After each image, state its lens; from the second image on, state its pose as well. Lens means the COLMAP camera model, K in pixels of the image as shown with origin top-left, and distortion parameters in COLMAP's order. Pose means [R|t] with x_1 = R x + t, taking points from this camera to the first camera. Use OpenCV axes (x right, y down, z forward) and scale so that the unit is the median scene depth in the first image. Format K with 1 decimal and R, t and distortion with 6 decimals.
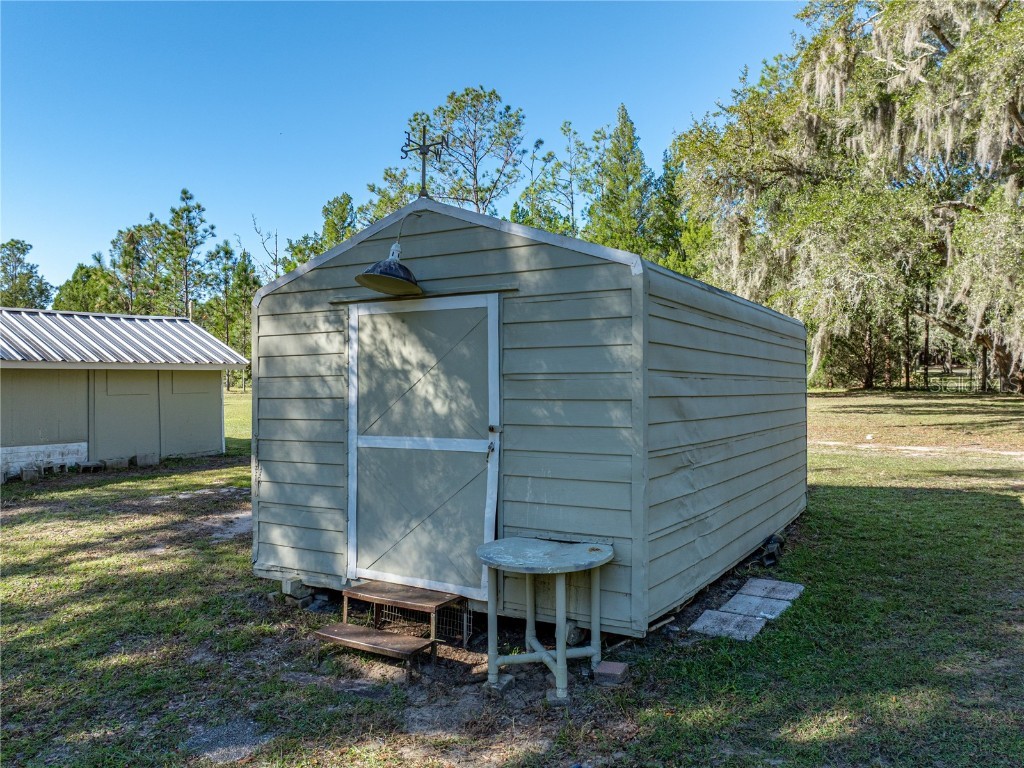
lens RADIAL K [[786.4, 0, 512.0], [0, 786.4, 384.0], [0, 0, 1]] dist [-0.049035, 0.001500]
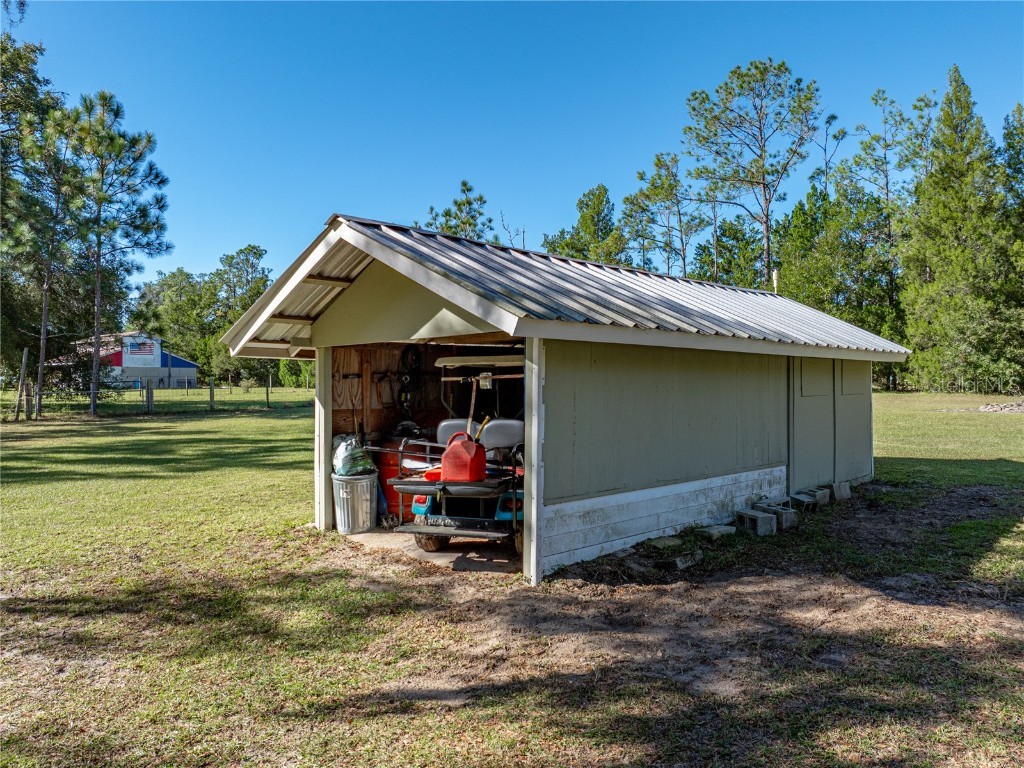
lens RADIAL K [[785.8, 0, 512.9], [0, 785.8, 376.2], [0, 0, 1]] dist [-0.042104, 0.004982]
pose [[0.981727, 0.002938, -0.190273, -0.175373], [-0.005791, 0.999879, -0.014440, 0.001892], [0.190207, 0.015278, 0.981625, 0.071961]]
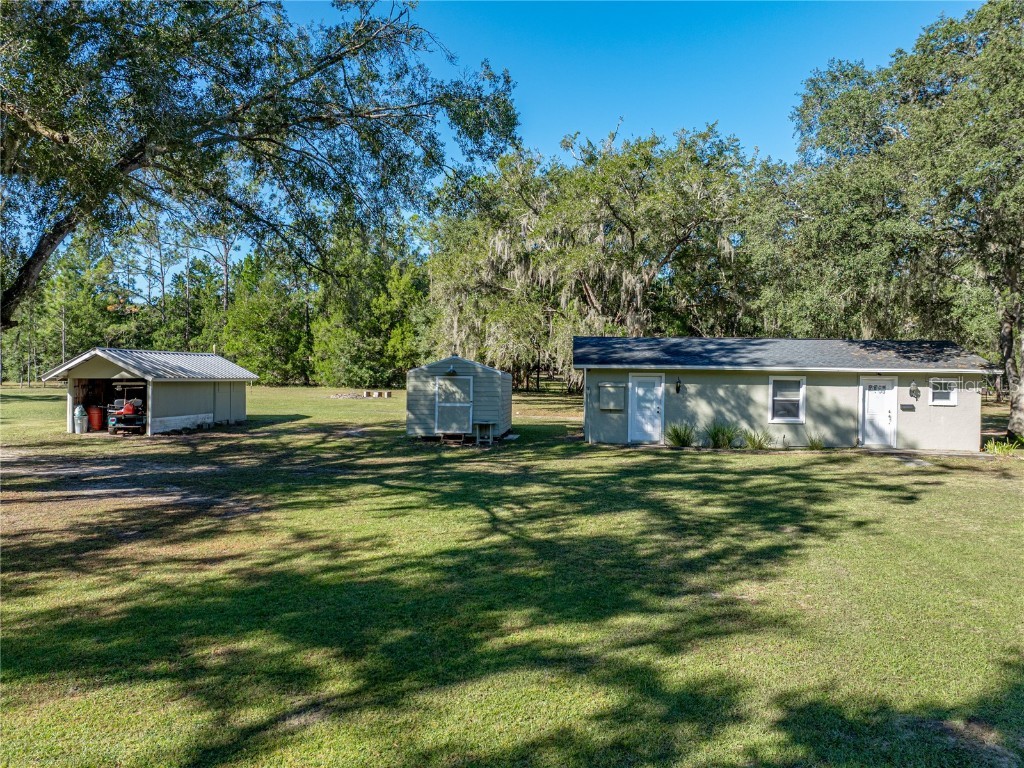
lens RADIAL K [[785.8, 0, 512.9], [0, 785.8, 376.2], [0, 0, 1]] dist [-0.042104, 0.004982]
pose [[0.894339, 0.017500, 0.447048, -0.210821], [-0.015267, 0.999846, -0.008598, -0.007404], [-0.447130, 0.000864, 0.894468, -0.379556]]
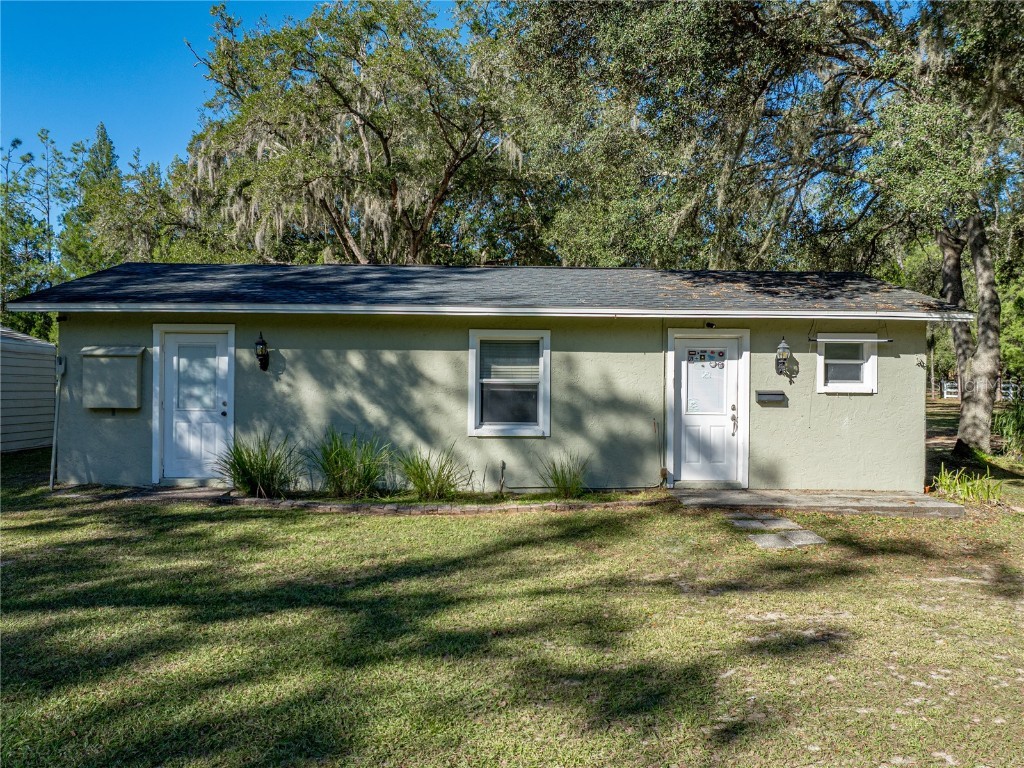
lens RADIAL K [[785.8, 0, 512.9], [0, 785.8, 376.2], [0, 0, 1]] dist [-0.042104, 0.004982]
pose [[0.843892, 0.015304, 0.536295, 0.053075], [-0.008277, 0.999845, -0.015507, 0.002460], [-0.536449, 0.008647, 0.843888, -0.199036]]
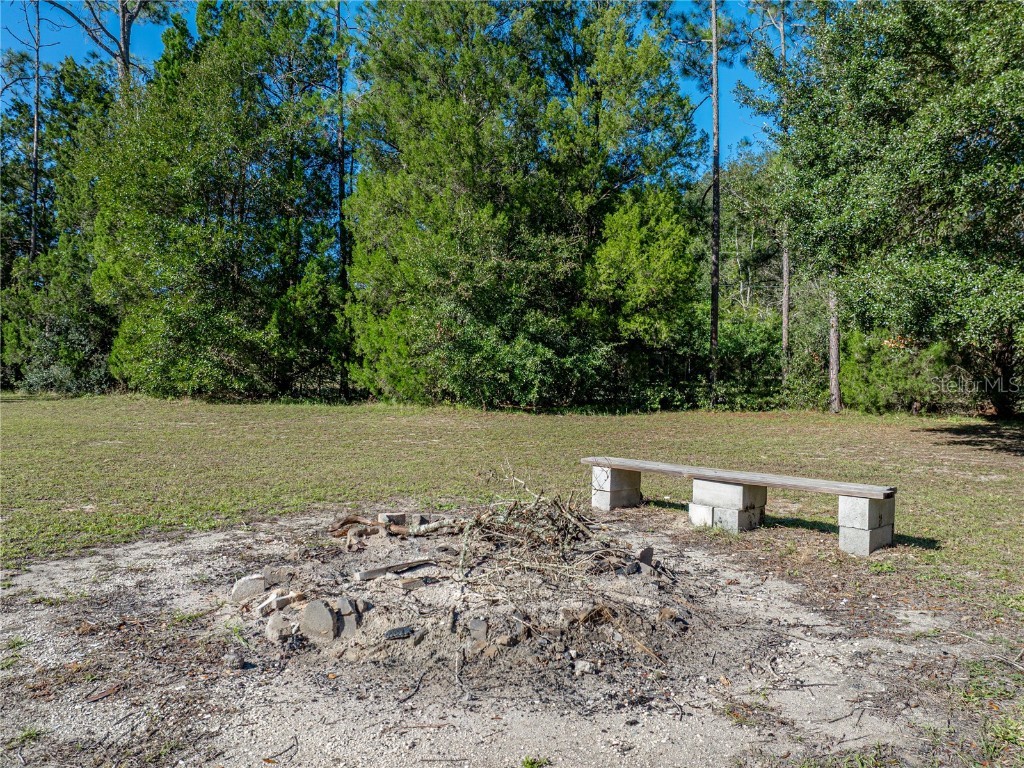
lens RADIAL K [[785.8, 0, 512.9], [0, 785.8, 376.2], [0, 0, 1]] dist [-0.042104, 0.004982]
pose [[0.946800, 0.019511, 0.321230, 0.036725], [-0.015049, 0.999753, -0.016369, -0.003931], [-0.321470, 0.010664, 0.946860, 0.576599]]
